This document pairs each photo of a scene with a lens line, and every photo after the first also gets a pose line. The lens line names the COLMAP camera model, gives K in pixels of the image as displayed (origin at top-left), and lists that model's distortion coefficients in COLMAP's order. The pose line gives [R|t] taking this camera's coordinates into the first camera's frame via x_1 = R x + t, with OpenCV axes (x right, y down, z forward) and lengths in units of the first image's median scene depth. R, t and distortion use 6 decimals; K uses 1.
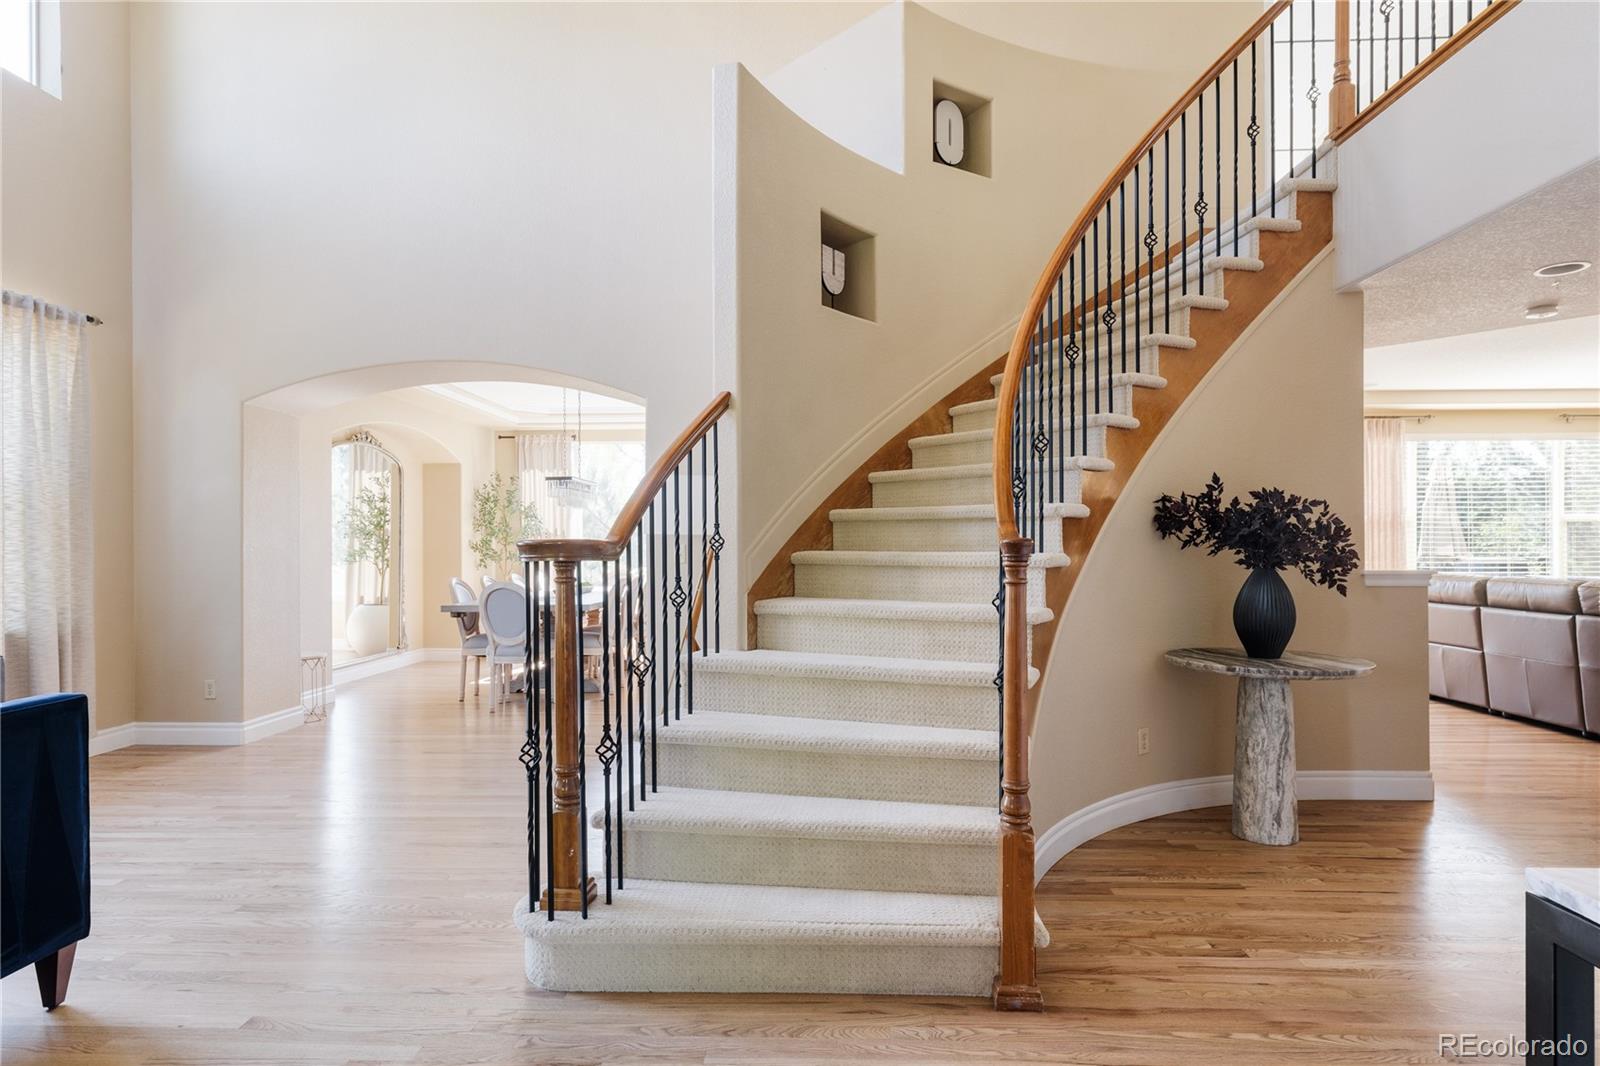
lens RADIAL K [[904.0, 0, 795.1], [0, 904.0, 543.4], [0, 0, 1]] dist [0.000663, -0.001352]
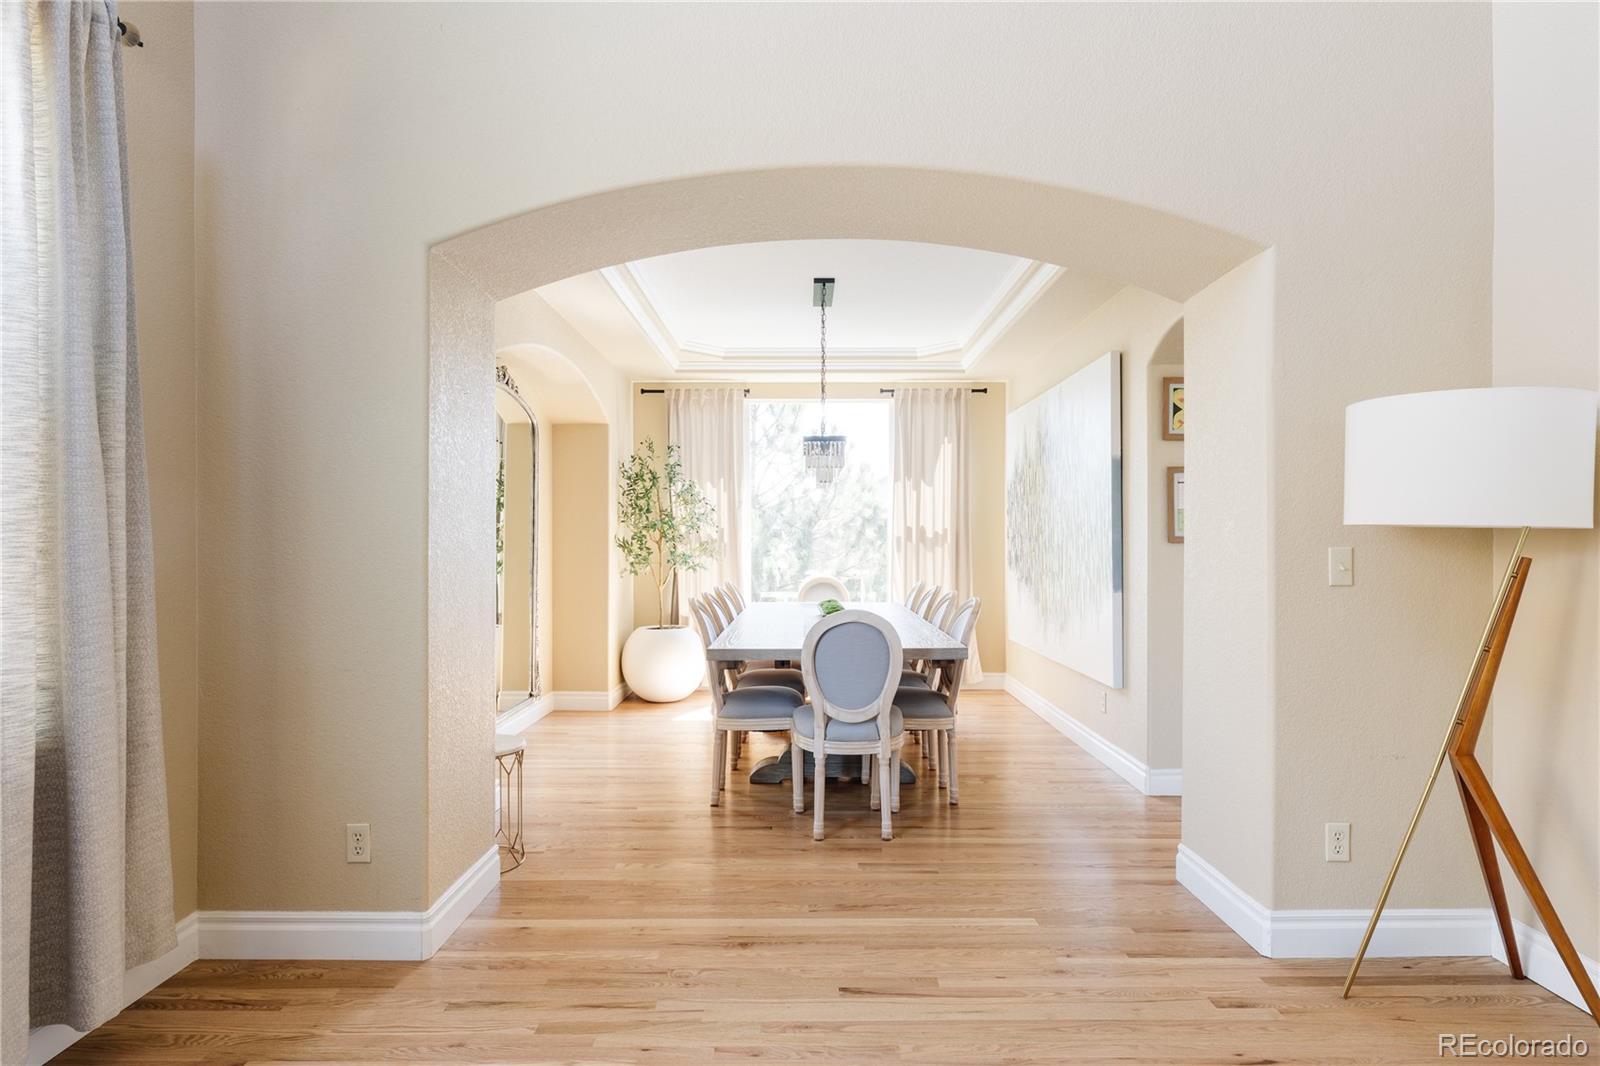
lens RADIAL K [[904.0, 0, 795.1], [0, 904.0, 543.4], [0, 0, 1]] dist [0.000663, -0.001352]
pose [[0.998745, 0.002959, 0.049996, -0.256996], [-0.003156, 0.999988, 0.003865, -0.000152], [-0.049984, -0.004018, 0.998742, 0.297480]]
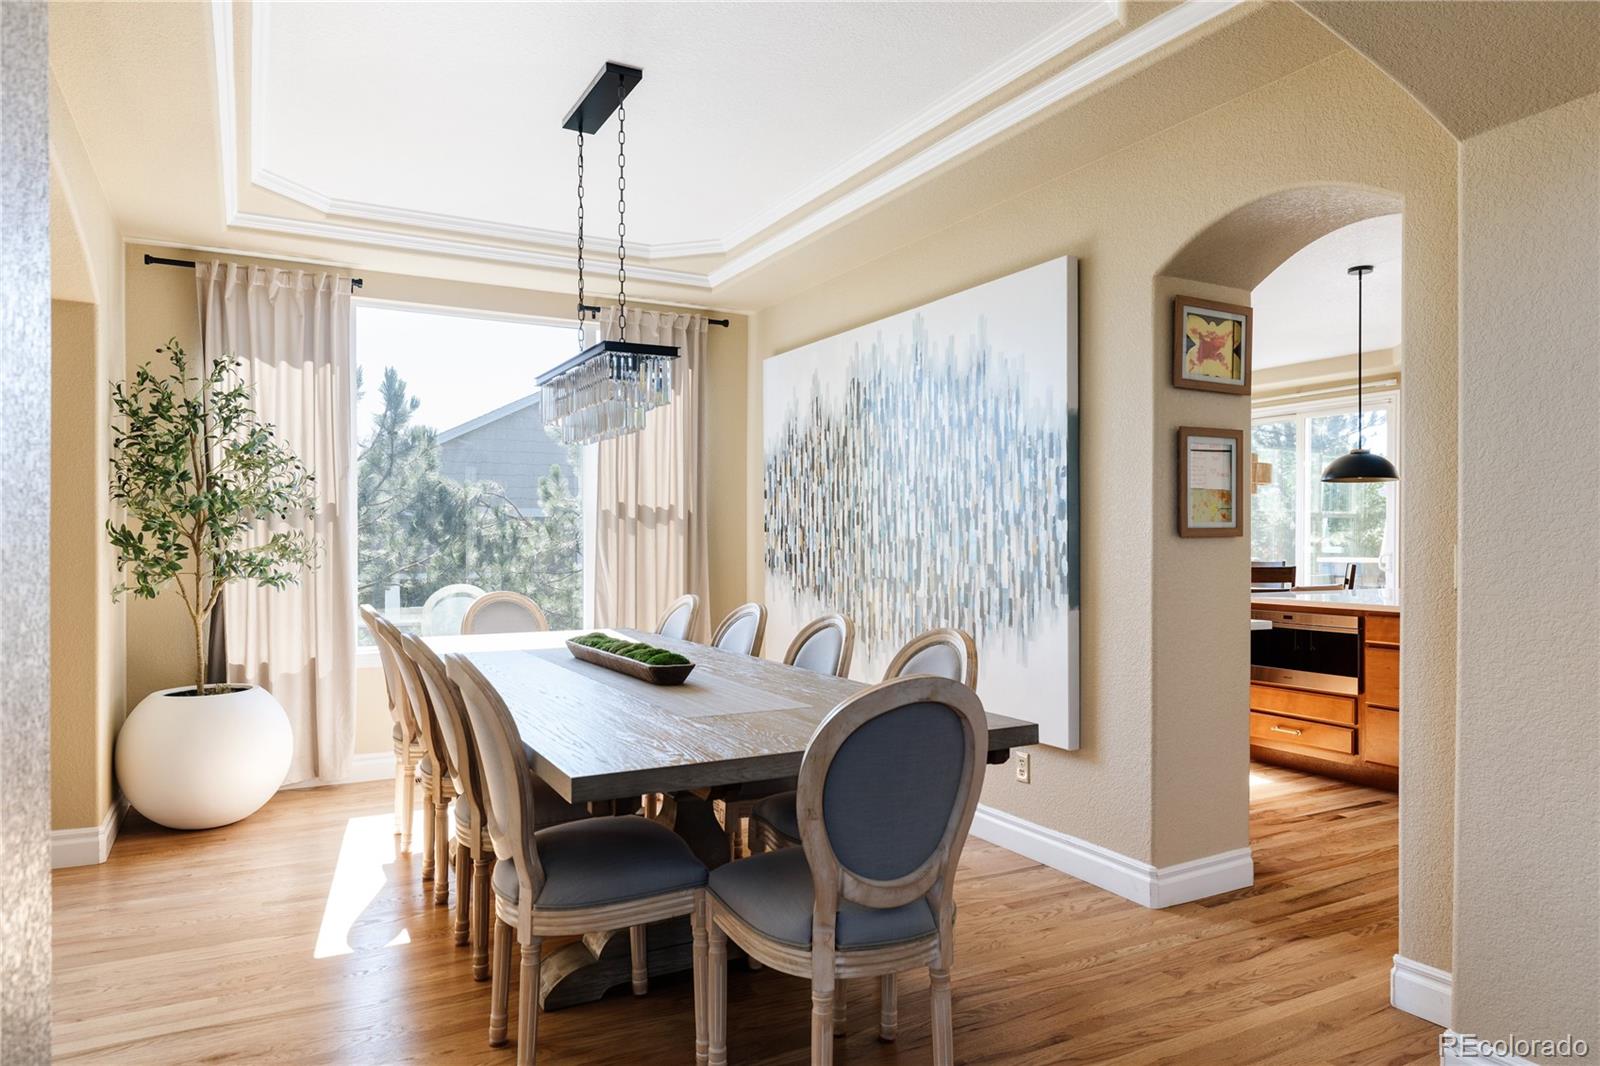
lens RADIAL K [[995.5, 0, 791.8], [0, 995.5, 544.9], [0, 0, 1]] dist [0.001665, -0.003808]
pose [[0.845237, 0.000532, 0.534392, -0.341815], [-0.005759, 0.999951, 0.008113, 0.001253], [-0.534361, -0.009935, 0.845198, 0.517143]]
